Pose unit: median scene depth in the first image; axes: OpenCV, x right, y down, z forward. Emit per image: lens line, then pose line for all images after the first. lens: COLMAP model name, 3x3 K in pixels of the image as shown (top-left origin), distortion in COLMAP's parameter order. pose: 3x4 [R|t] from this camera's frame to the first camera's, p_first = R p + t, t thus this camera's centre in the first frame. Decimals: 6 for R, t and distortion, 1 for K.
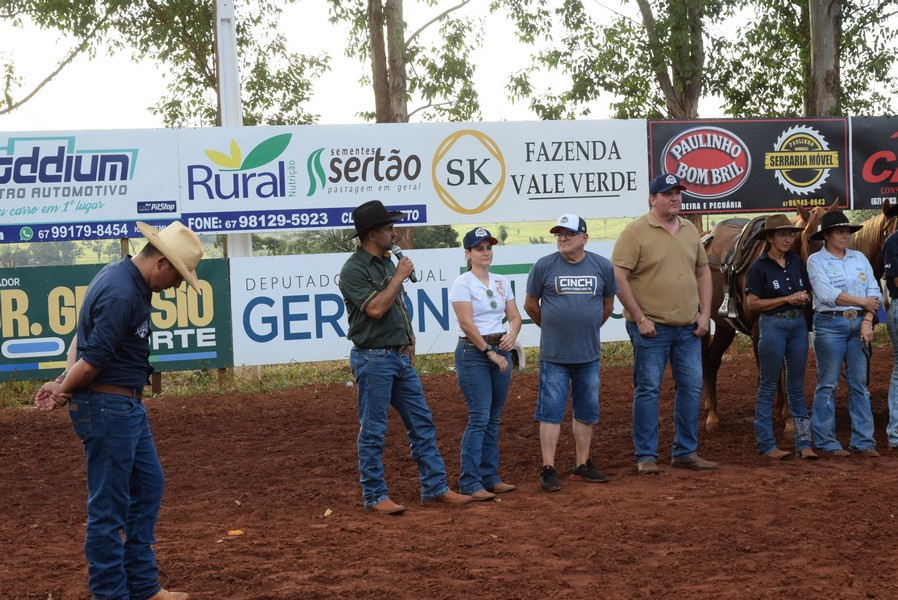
lens RADIAL K [[1980.3, 0, 445.9], [0, 1980.3, 328.6], [0, 0, 1]] dist [0.016656, -0.177848]
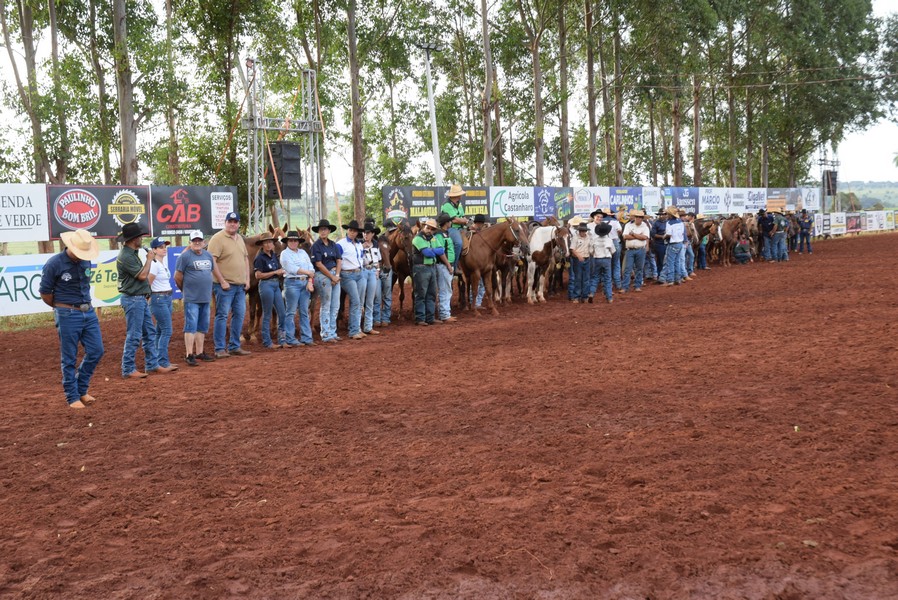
lens RADIAL K [[1294.9, 0, 465.9], [0, 1294.9, 300.7], [0, 0, 1]] dist [-0.037275, 0.104903]
pose [[0.825375, -0.027238, 0.563927, -0.254964], [0.037771, 0.999262, -0.007019, 0.018979], [-0.563319, 0.027093, 0.825795, -0.143962]]
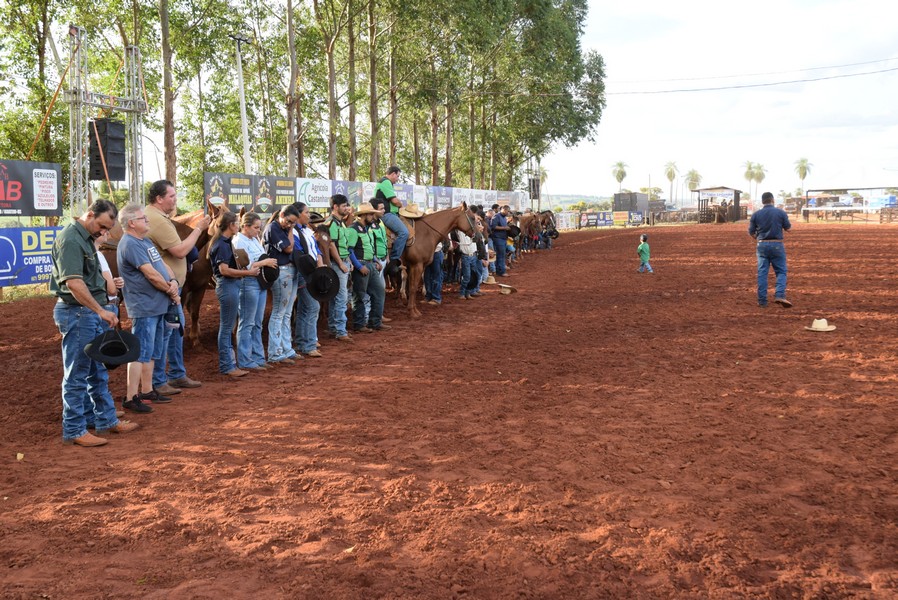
lens RADIAL K [[1013.0, 0, 449.0], [0, 1013.0, 300.0], [0, 0, 1]] dist [-0.069246, 0.153537]
pose [[0.649774, -0.033864, 0.759373, -0.173912], [0.027020, 0.999405, 0.021448, -0.001011], [-0.759647, 0.006582, 0.650302, 0.224989]]
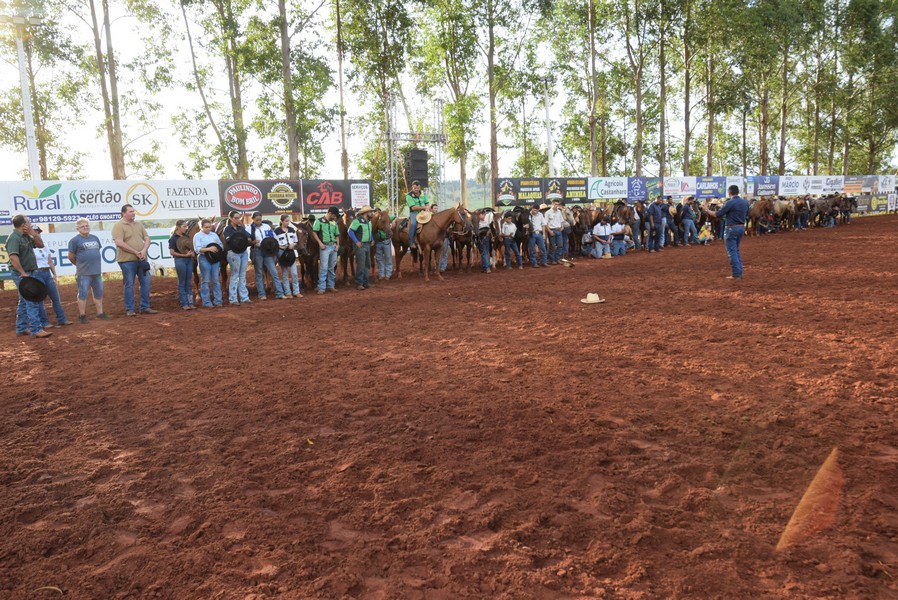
lens RADIAL K [[727.7, 0, 448.5], [0, 727.7, 335.4], [0, 0, 1]] dist [-0.003202, 0.002948]
pose [[0.965206, -0.042339, 0.258039, 0.152088], [0.014043, 0.993774, 0.110529, -0.002409], [-0.261112, -0.103060, 0.959791, -0.034451]]
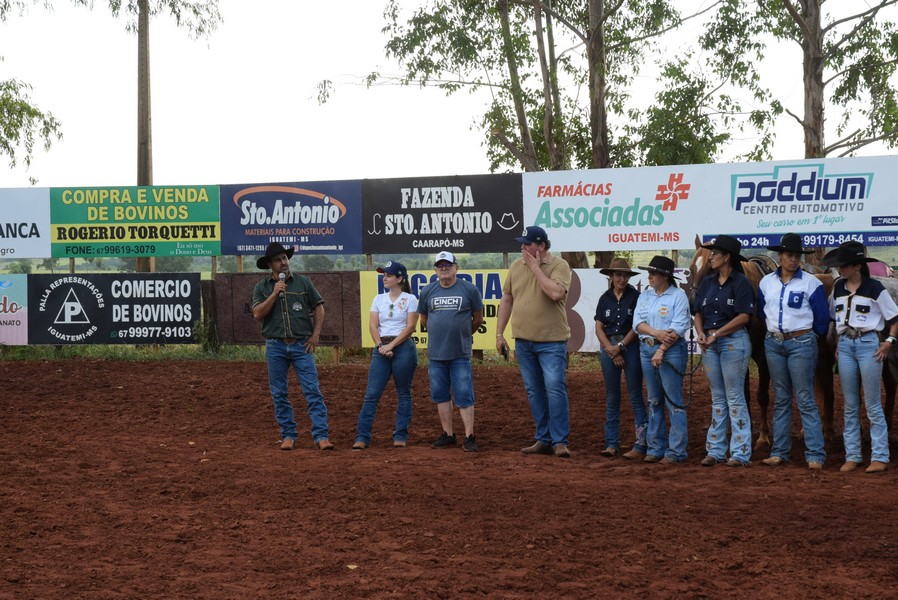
lens RADIAL K [[1795.3, 0, 486.5], [0, 1795.3, 321.8], [0, 0, 1]] dist [0.027314, 0.081405]
pose [[0.577078, 0.063521, -0.814215, 0.599570], [-0.047521, 0.997893, 0.044171, -0.036400], [0.815305, 0.013202, 0.578881, 0.166571]]
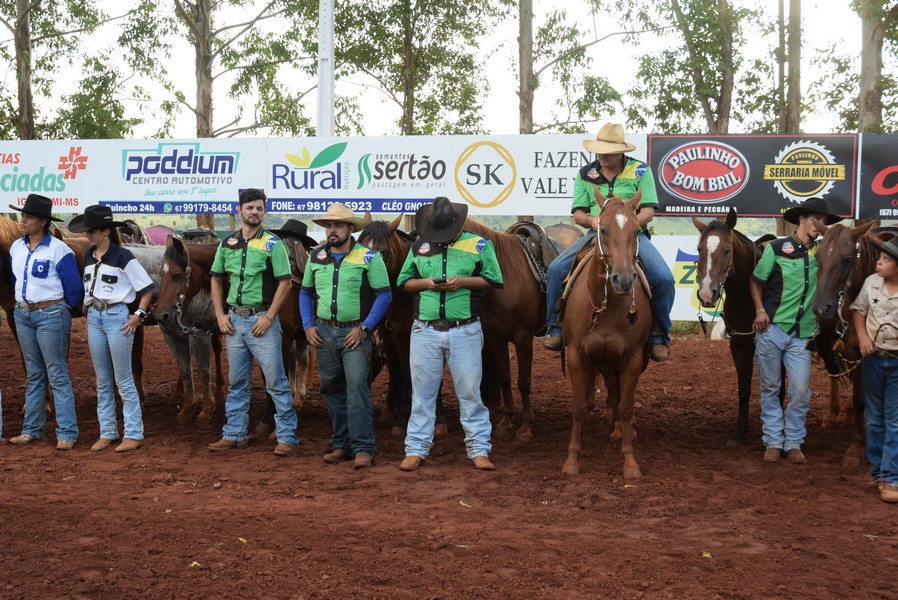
lens RADIAL K [[1215.9, 0, 453.1], [0, 1215.9, 312.3], [0, 0, 1]] dist [-0.016295, 0.033895]
pose [[0.796460, 0.094578, -0.597249, 0.494928], [-0.069791, 0.995470, 0.064570, -0.041910], [0.600650, -0.009744, 0.799452, 0.380548]]
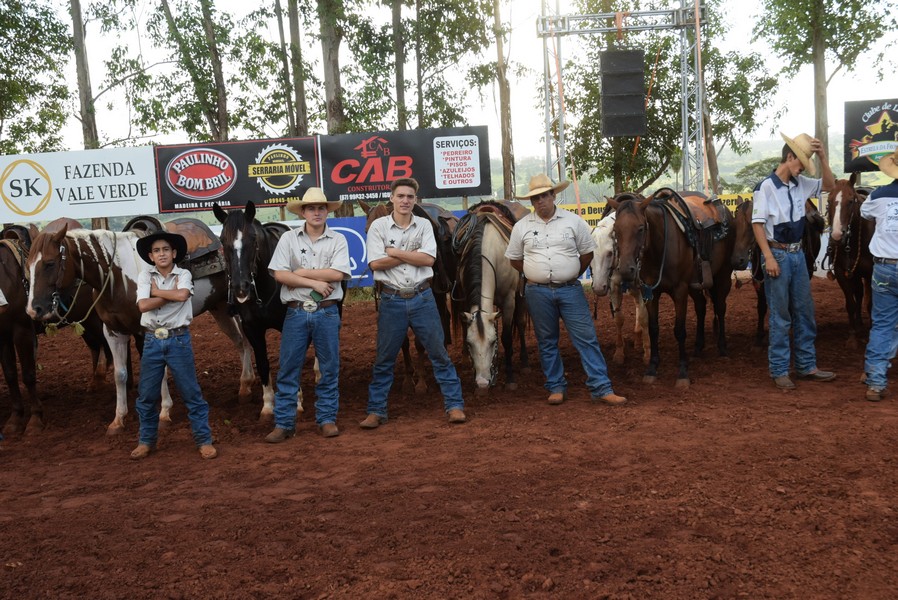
lens RADIAL K [[950.4, 0, 449.0], [0, 950.4, 300.0], [0, 0, 1]] dist [-0.037464, 0.033199]
pose [[0.897429, 0.033527, -0.439882, 0.655367], [0.001458, 0.996877, 0.078955, -0.052489], [0.441156, -0.071498, 0.894578, 0.515800]]
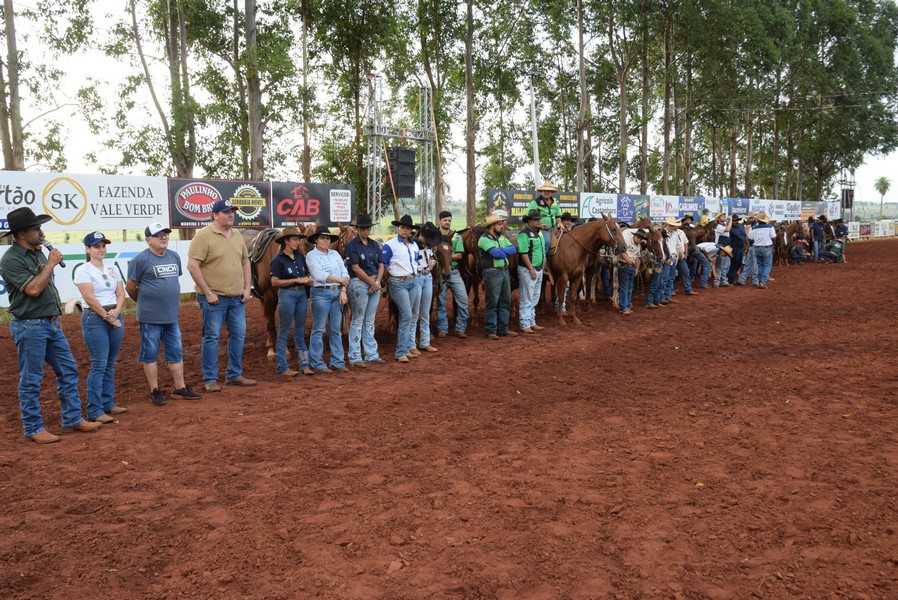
lens RADIAL K [[832.9, 0, 449.0], [0, 832.9, 300.0], [0, 0, 1]] dist [-0.029413, 0.032601]
pose [[0.895279, -0.013966, 0.445286, -0.012830], [0.003204, 0.999685, 0.024911, -0.008353], [-0.445493, -0.020876, 0.895042, 0.188067]]
